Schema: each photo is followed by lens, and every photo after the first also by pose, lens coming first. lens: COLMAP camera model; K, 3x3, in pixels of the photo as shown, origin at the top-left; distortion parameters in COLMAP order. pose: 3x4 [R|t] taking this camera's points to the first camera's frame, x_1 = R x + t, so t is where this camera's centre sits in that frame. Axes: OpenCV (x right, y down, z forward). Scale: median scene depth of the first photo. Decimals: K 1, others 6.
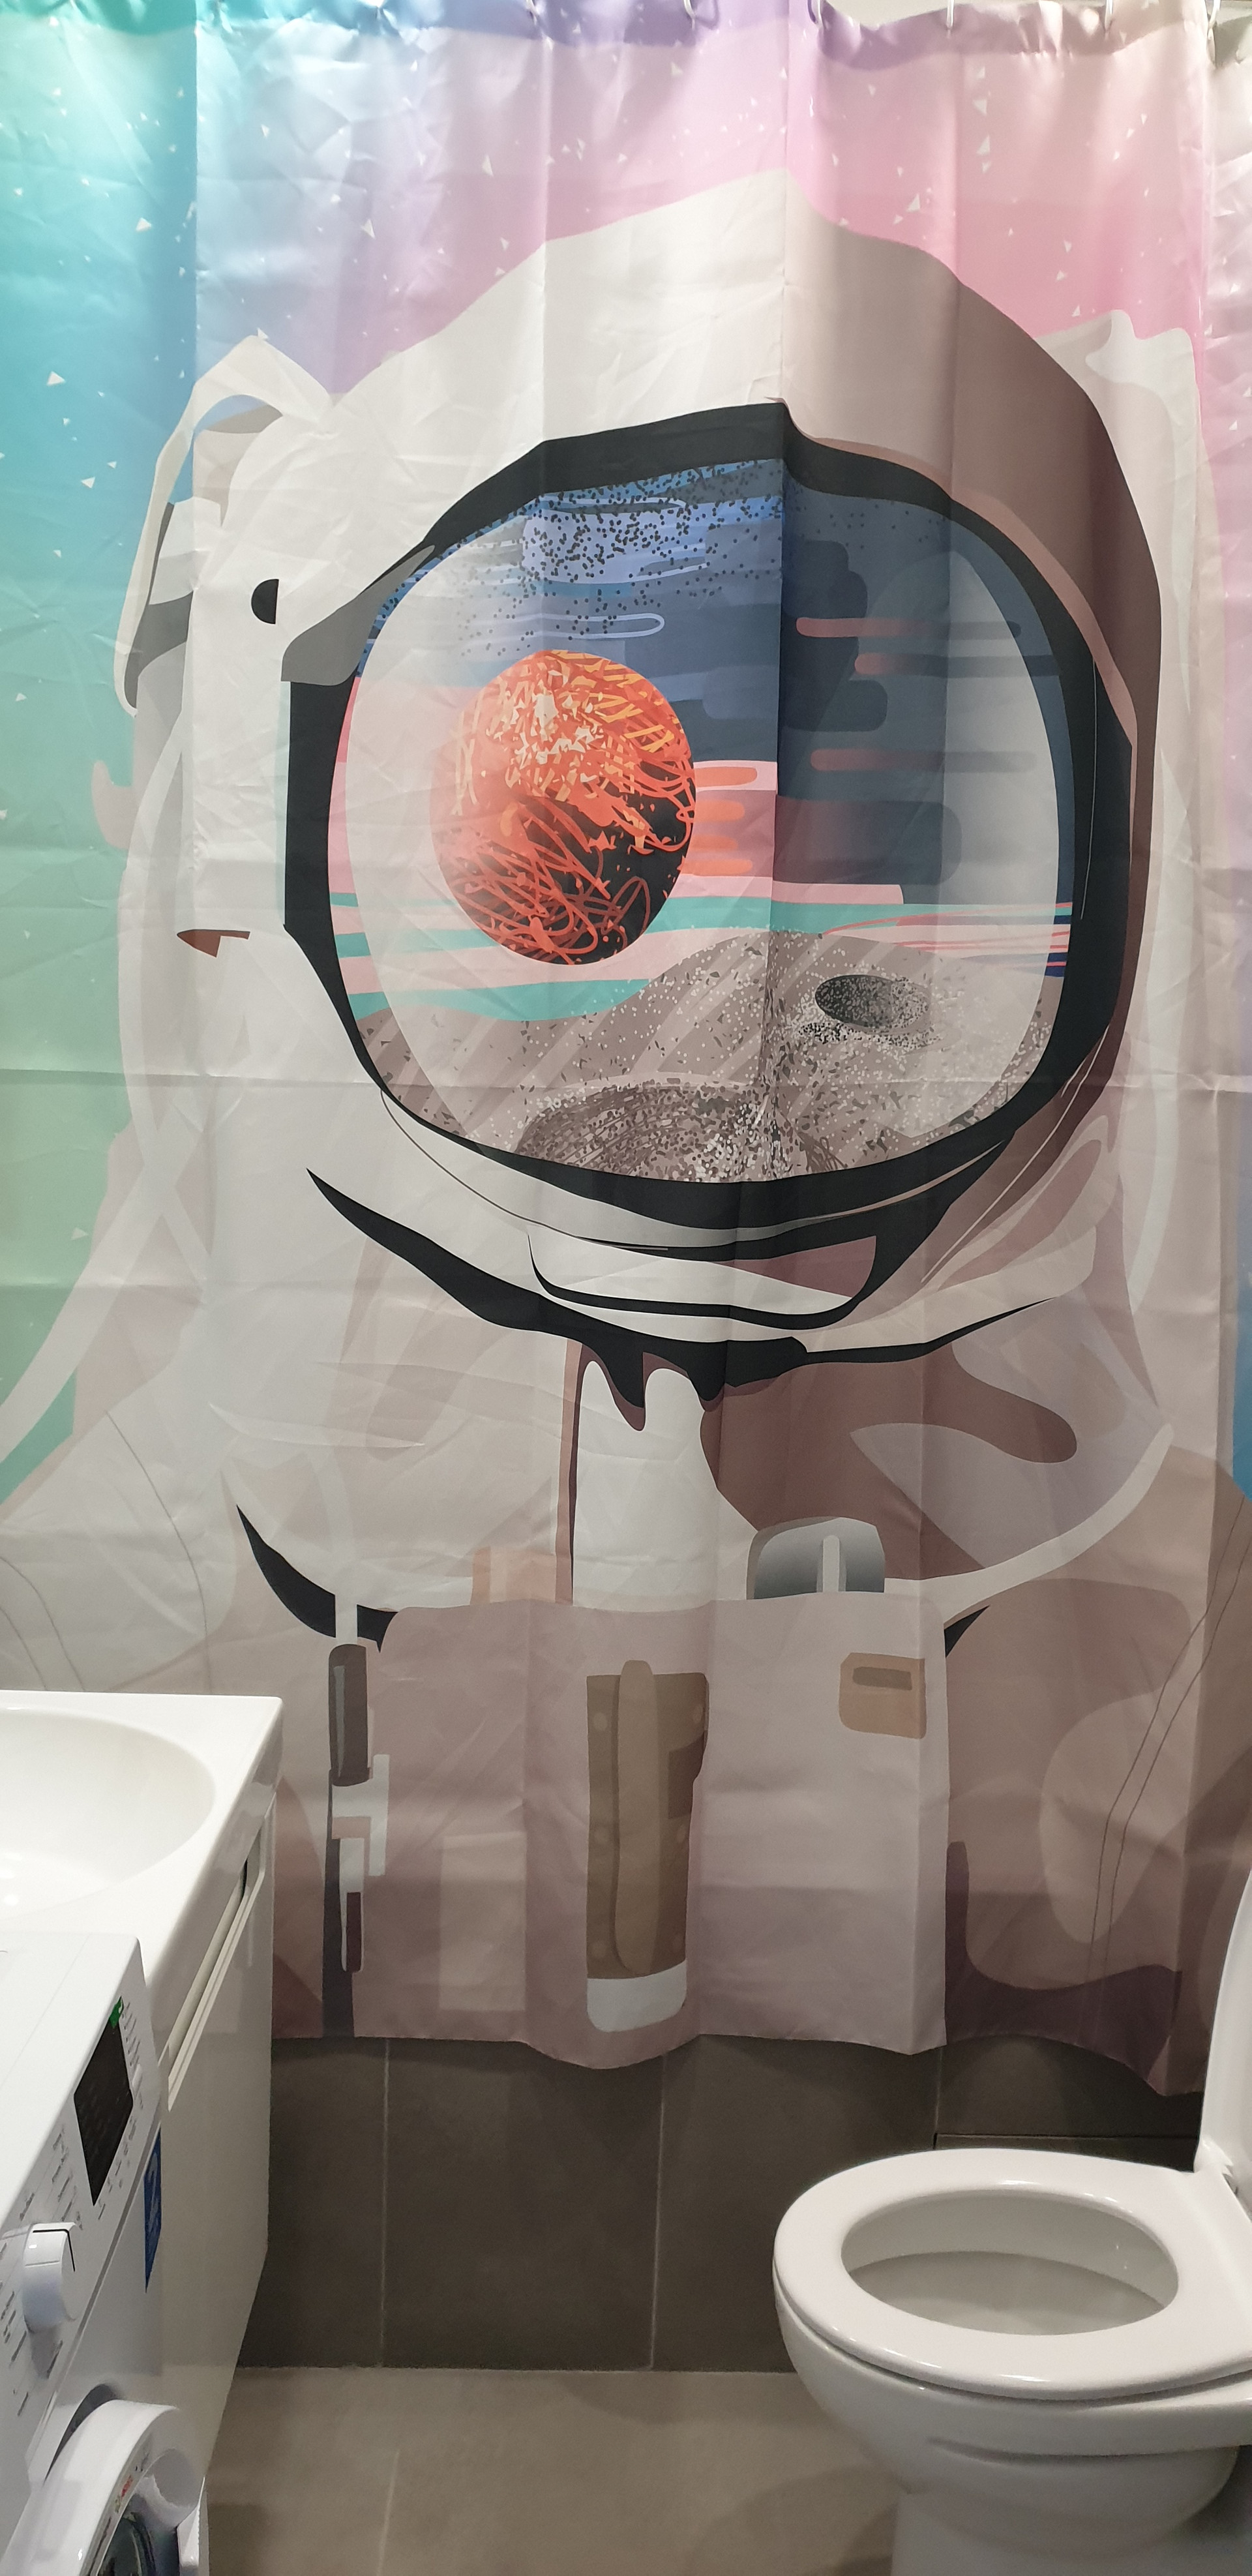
lens RADIAL K [[1913.5, 0, 626.0], [0, 1913.5, 1288.0], [0, 0, 1]] dist [0.202341, -0.469369]
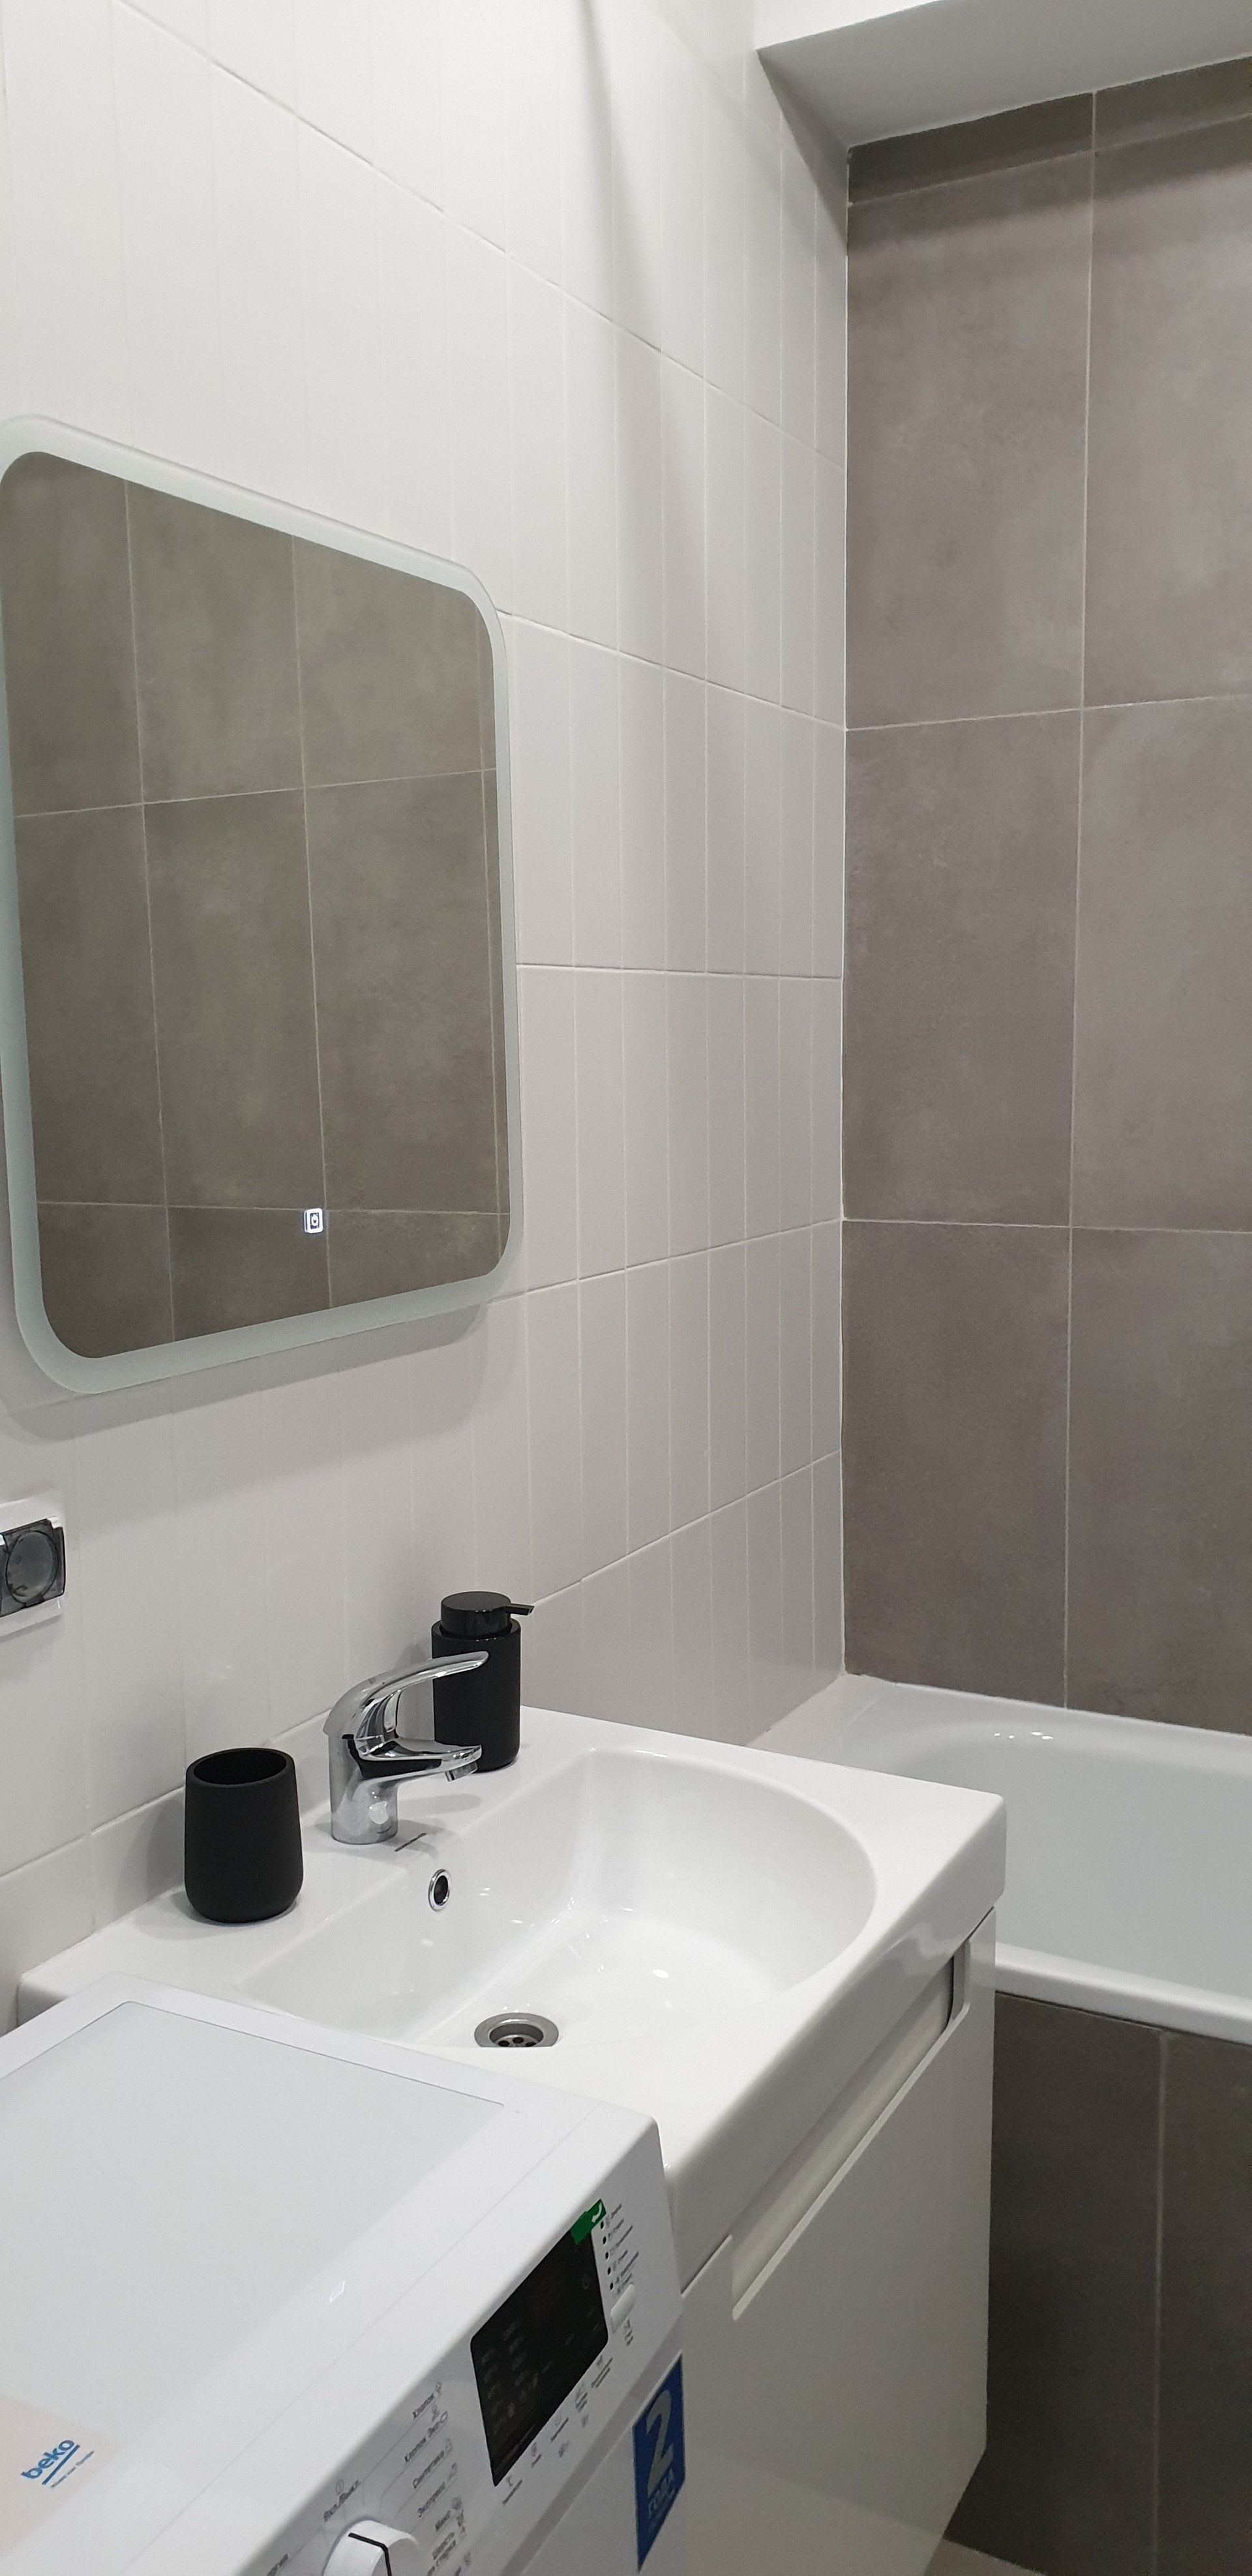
lens RADIAL K [[1985.5, 0, 626.0], [0, 1985.5, 1288.0], [0, 0, 1]] dist [0.004747, -0.001184]
pose [[0.866959, 0.020622, -0.497953, 0.126830], [-0.010555, 0.999679, 0.023023, -0.026437], [0.498268, -0.014704, 0.866898, 0.256963]]
